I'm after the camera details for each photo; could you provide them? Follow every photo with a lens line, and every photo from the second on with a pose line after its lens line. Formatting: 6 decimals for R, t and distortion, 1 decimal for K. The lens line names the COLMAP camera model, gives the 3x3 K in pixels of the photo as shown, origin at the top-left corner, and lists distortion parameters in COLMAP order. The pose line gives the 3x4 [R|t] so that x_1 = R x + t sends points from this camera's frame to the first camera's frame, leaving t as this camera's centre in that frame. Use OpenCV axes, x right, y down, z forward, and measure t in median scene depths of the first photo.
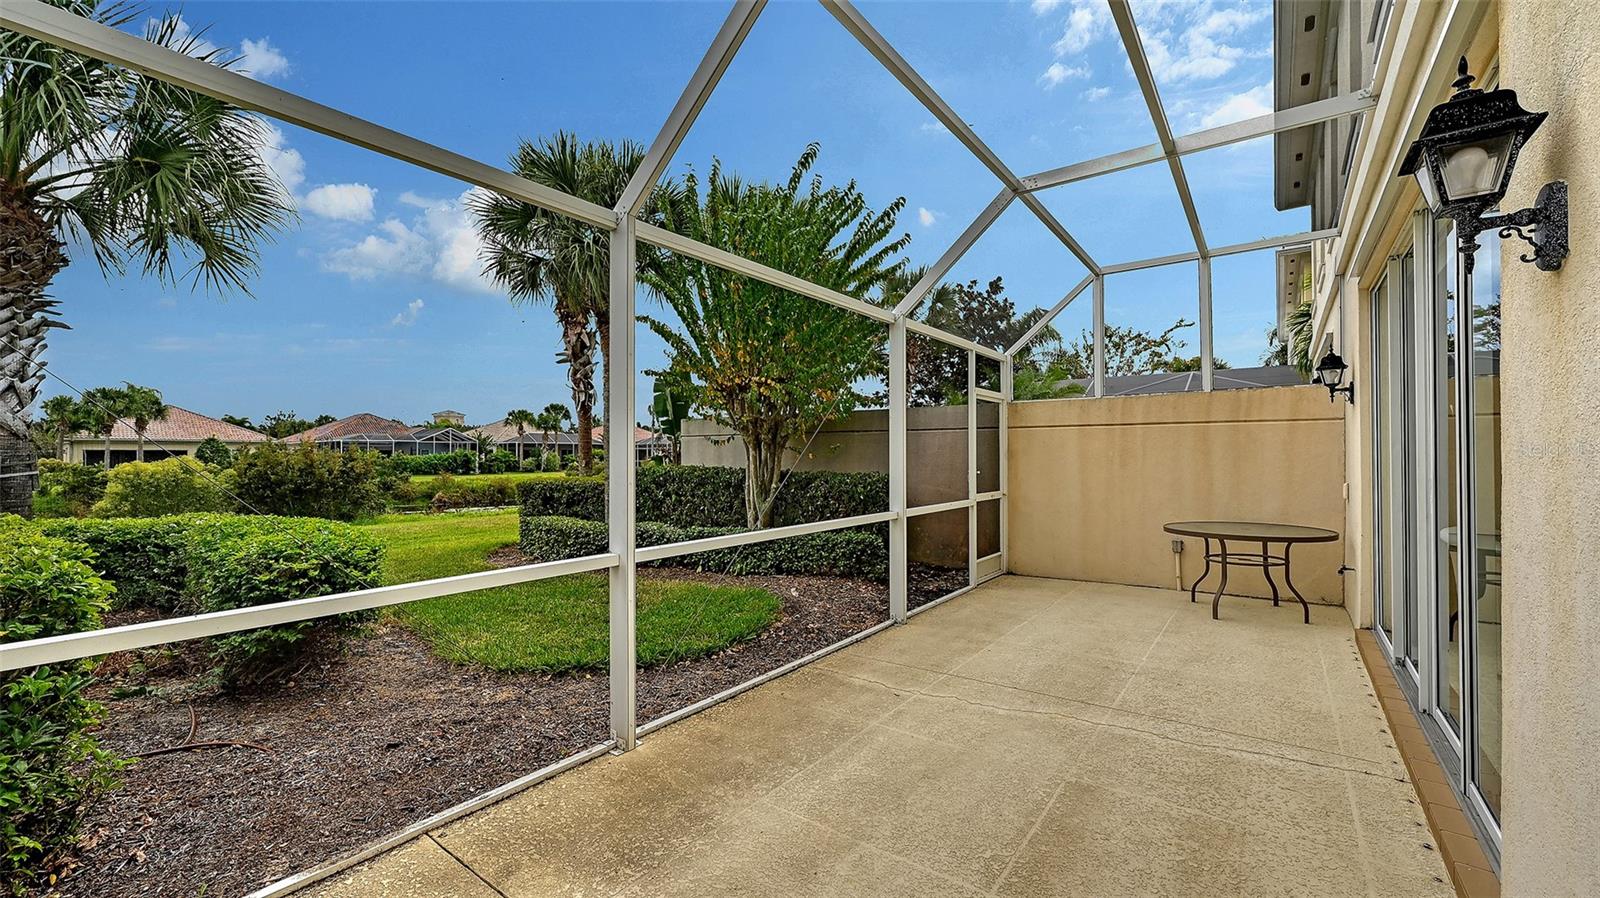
lens RADIAL K [[641.2, 0, 799.7], [0, 641.2, 452.3], [0, 0, 1]] dist [-0.001696, 0.000399]
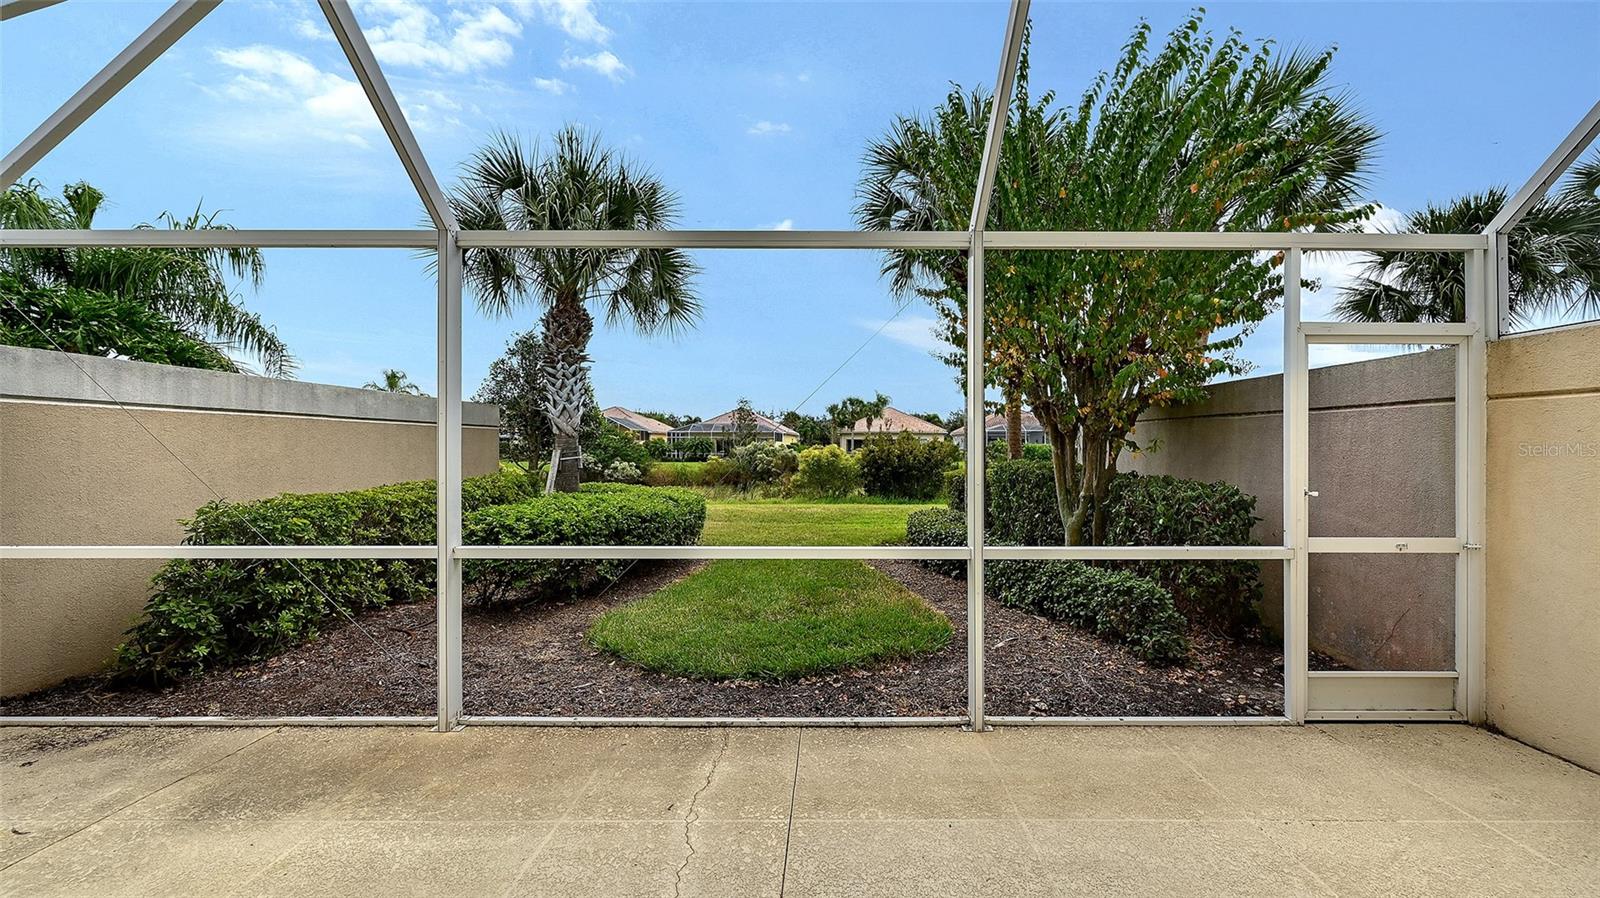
lens RADIAL K [[641.2, 0, 827.3], [0, 641.2, 446.5], [0, 0, 1]] dist [-0.001696, 0.000399]
pose [[0.603924, 0.009833, -0.796982, 0.439859], [-0.003012, 0.999945, 0.010056, -0.010454], [0.797036, -0.003672, 0.603920, 0.394395]]
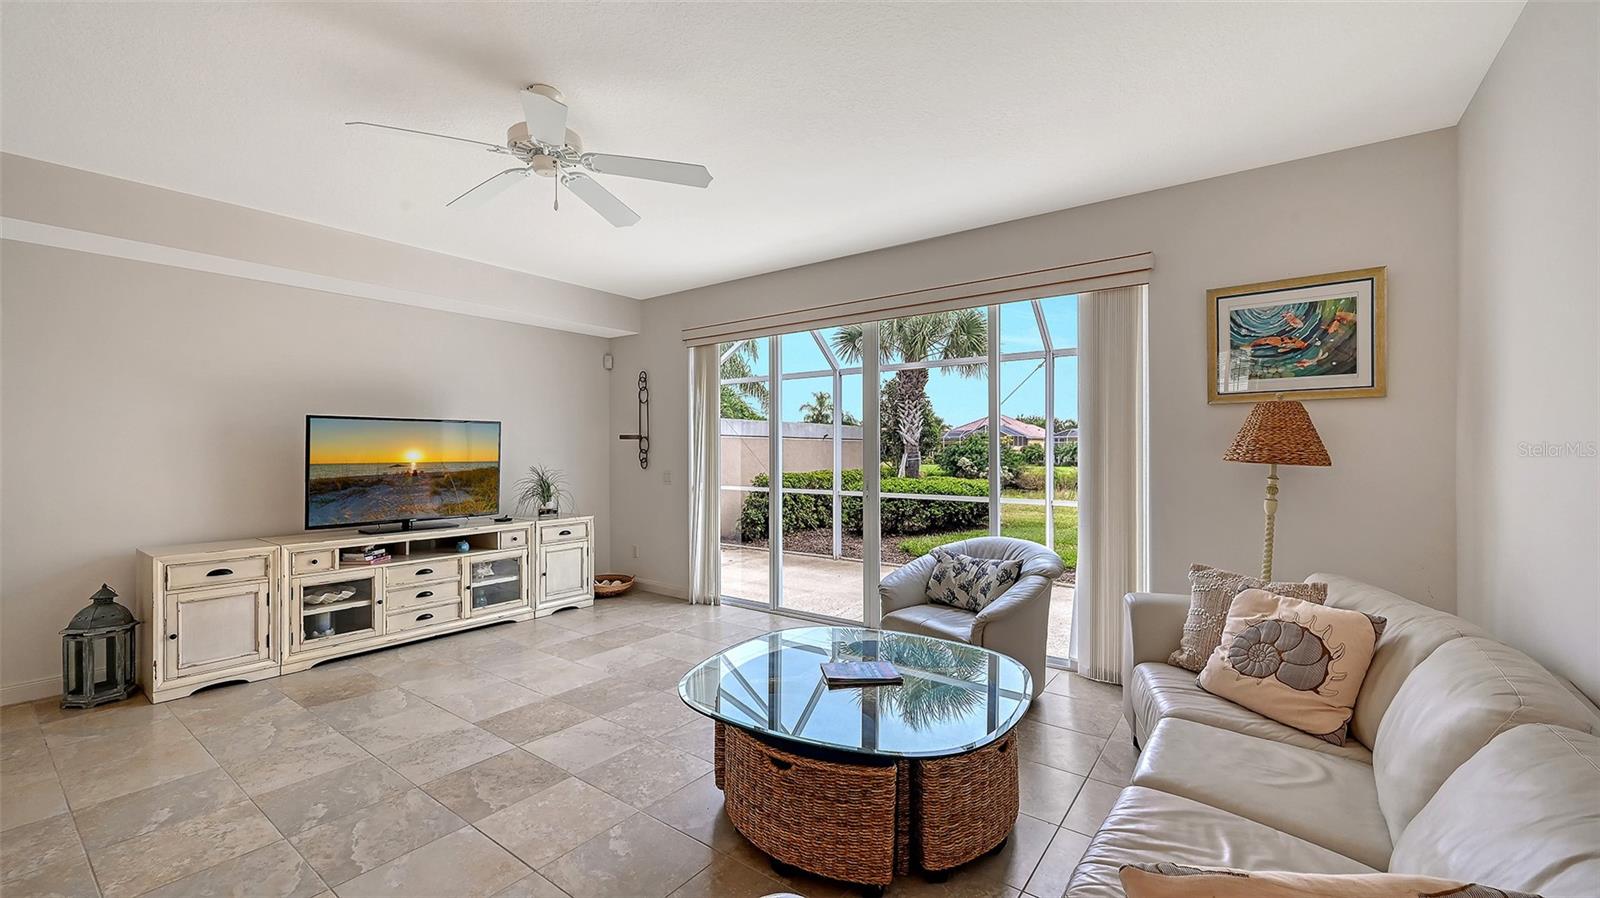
lens RADIAL K [[641.2, 0, 795.9], [0, 641.2, 448.4], [0, 0, 1]] dist [-0.001696, 0.000399]
pose [[0.011924, 0.004929, -0.999917, 1.150260], [0.003879, 0.999980, 0.004976, -0.018544], [0.999921, -0.003938, 0.011905, 0.362831]]
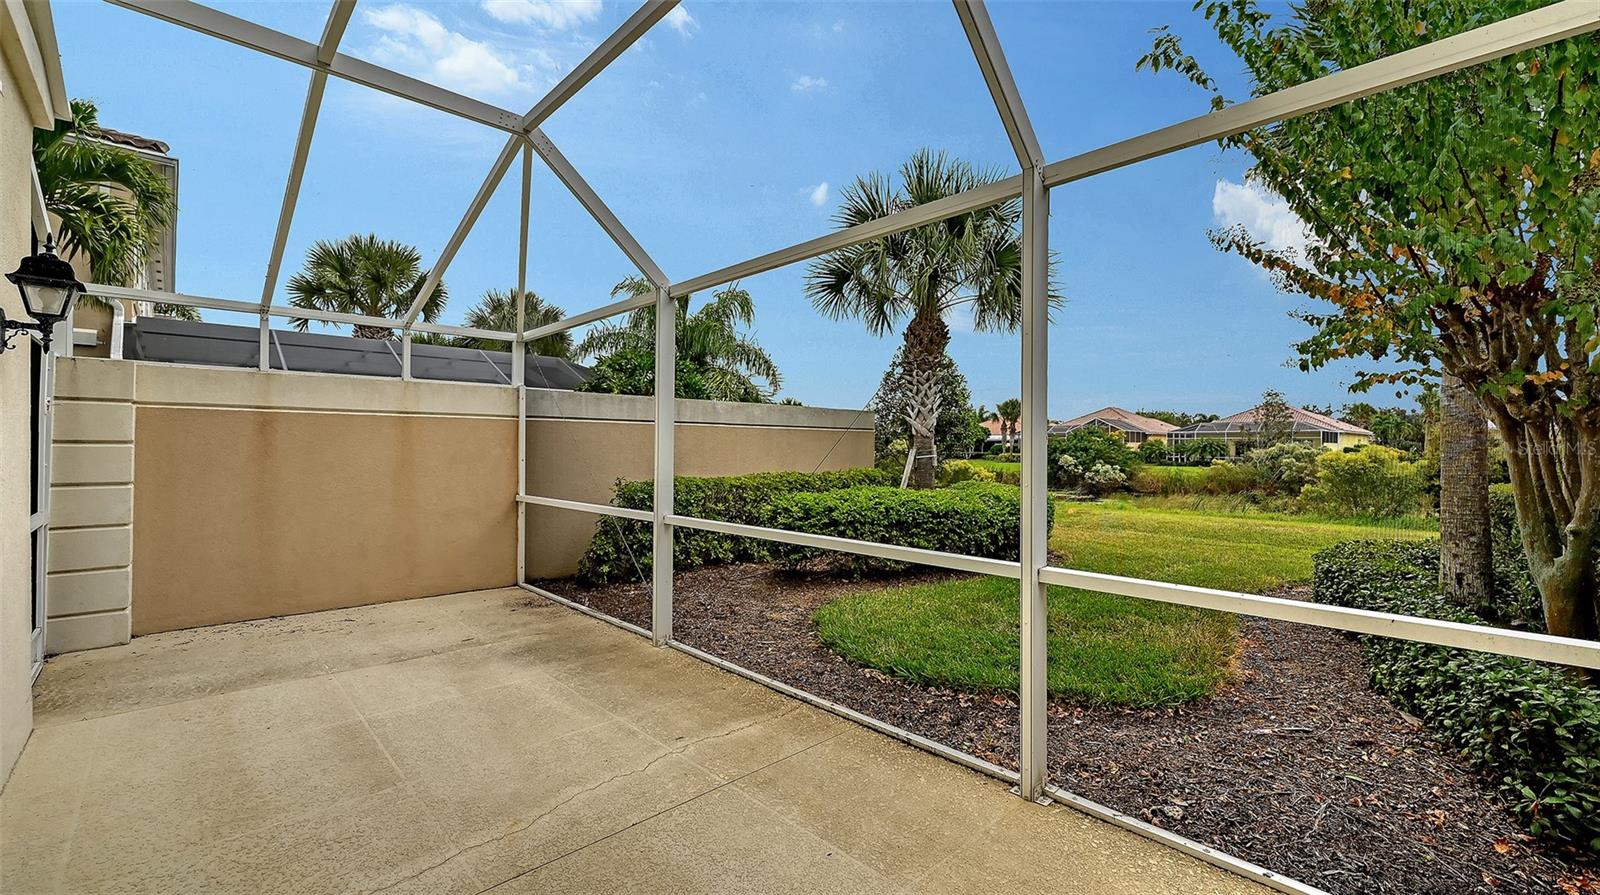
lens RADIAL K [[641.2, 0, 801.1], [0, 641.2, 442.0], [0, 0, 1]] dist [-0.001696, 0.000399]
pose [[-0.144893, -0.000581, -0.989447, 0.523734], [0.001792, 0.999998, -0.000850, -0.003361], [0.989446, -0.001896, -0.144891, 0.701813]]
